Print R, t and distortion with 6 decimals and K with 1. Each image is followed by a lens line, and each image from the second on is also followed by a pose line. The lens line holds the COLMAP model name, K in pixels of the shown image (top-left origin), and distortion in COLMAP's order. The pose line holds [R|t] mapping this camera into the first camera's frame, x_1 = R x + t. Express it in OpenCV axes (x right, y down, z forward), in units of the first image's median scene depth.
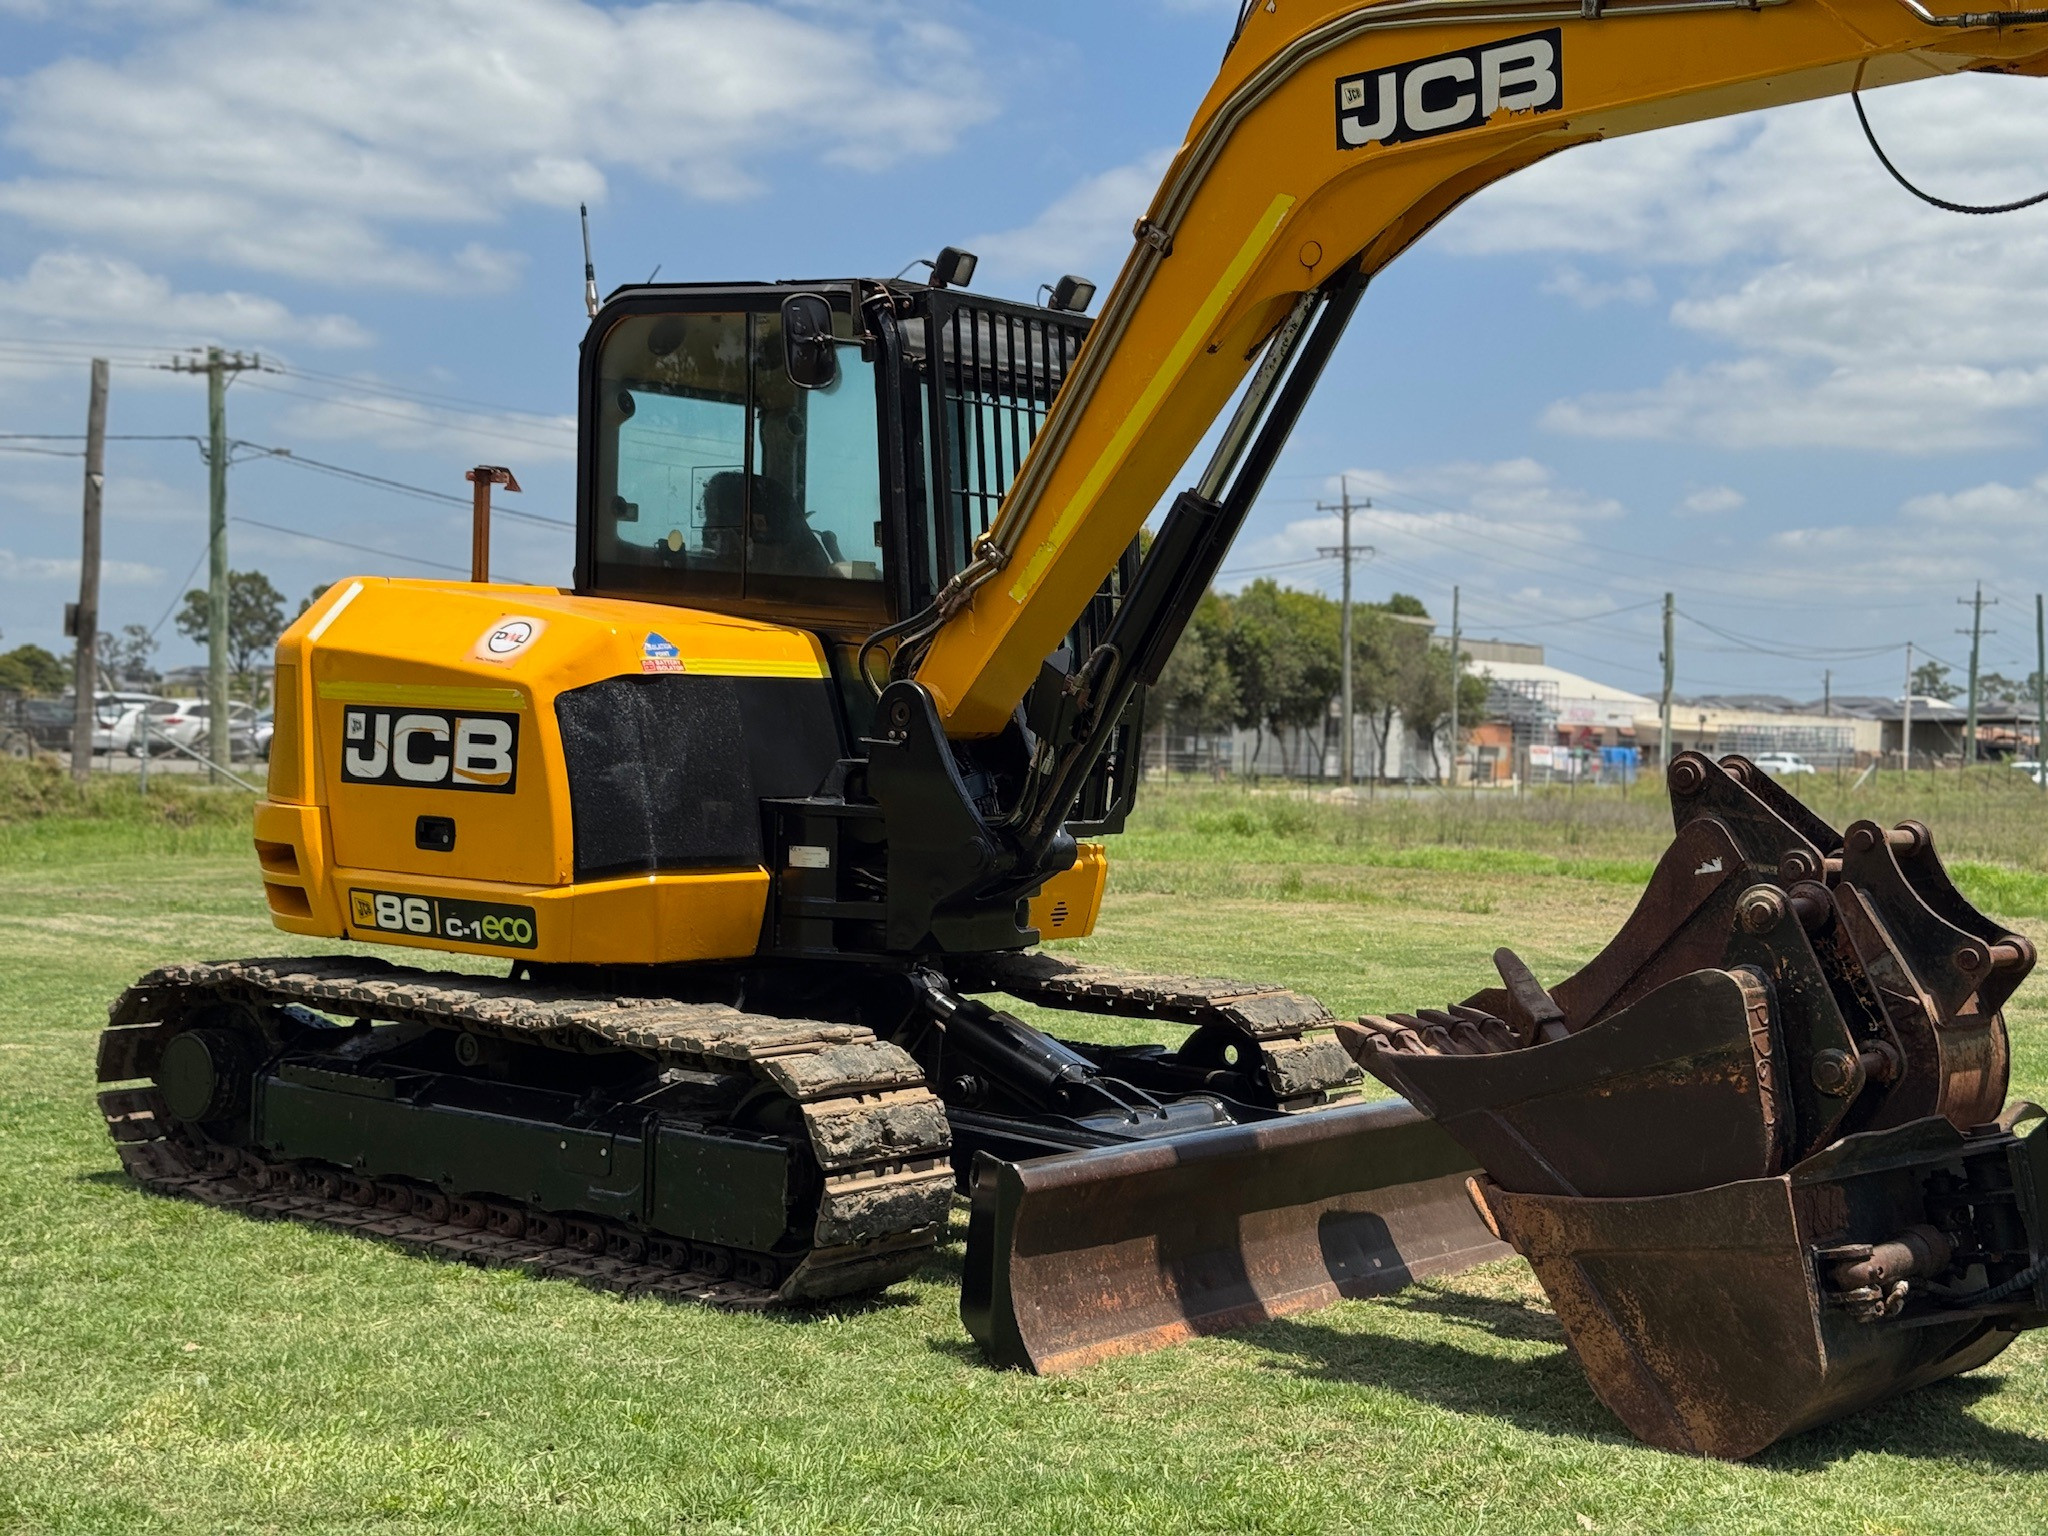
lens RADIAL K [[2871.9, 0, 1024.0], [0, 2871.9, 768.0], [0, 0, 1]] dist [0.177911, -0.363527]
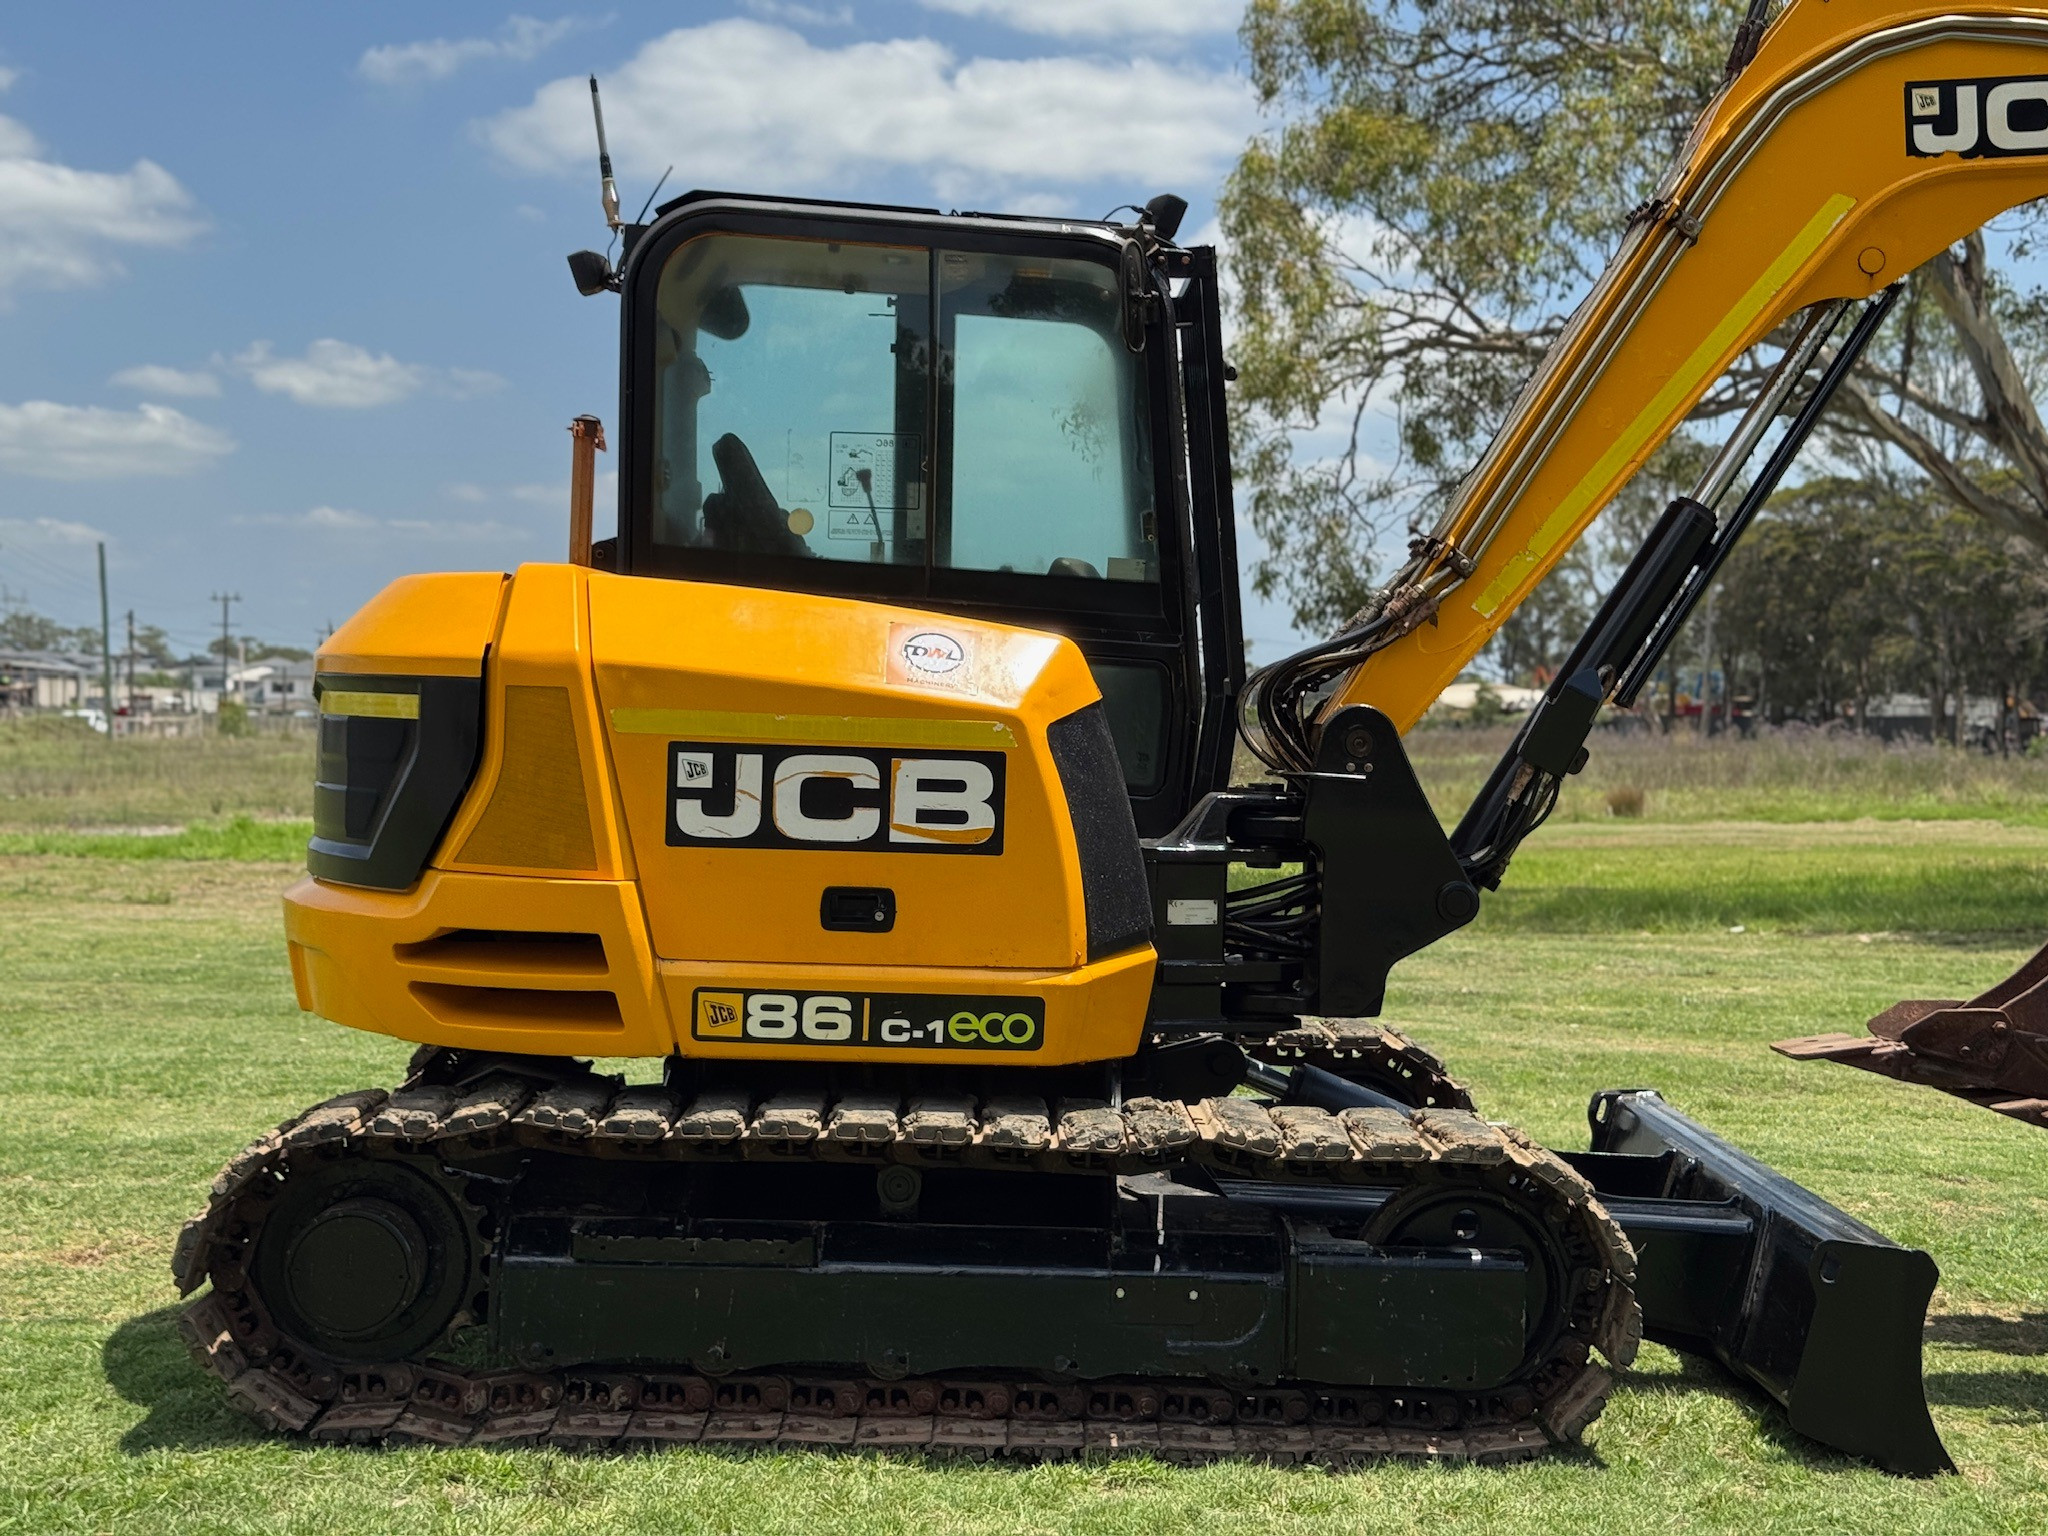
lens RADIAL K [[2863.6, 0, 1018.5], [0, 2863.6, 773.2], [0, 0, 1]] dist [0.152078, -0.202153]
pose [[0.766357, -0.026429, 0.641870, -0.662020], [0.012393, 0.999576, 0.026361, -0.033201], [-0.642295, -0.012248, 0.766360, 0.394694]]
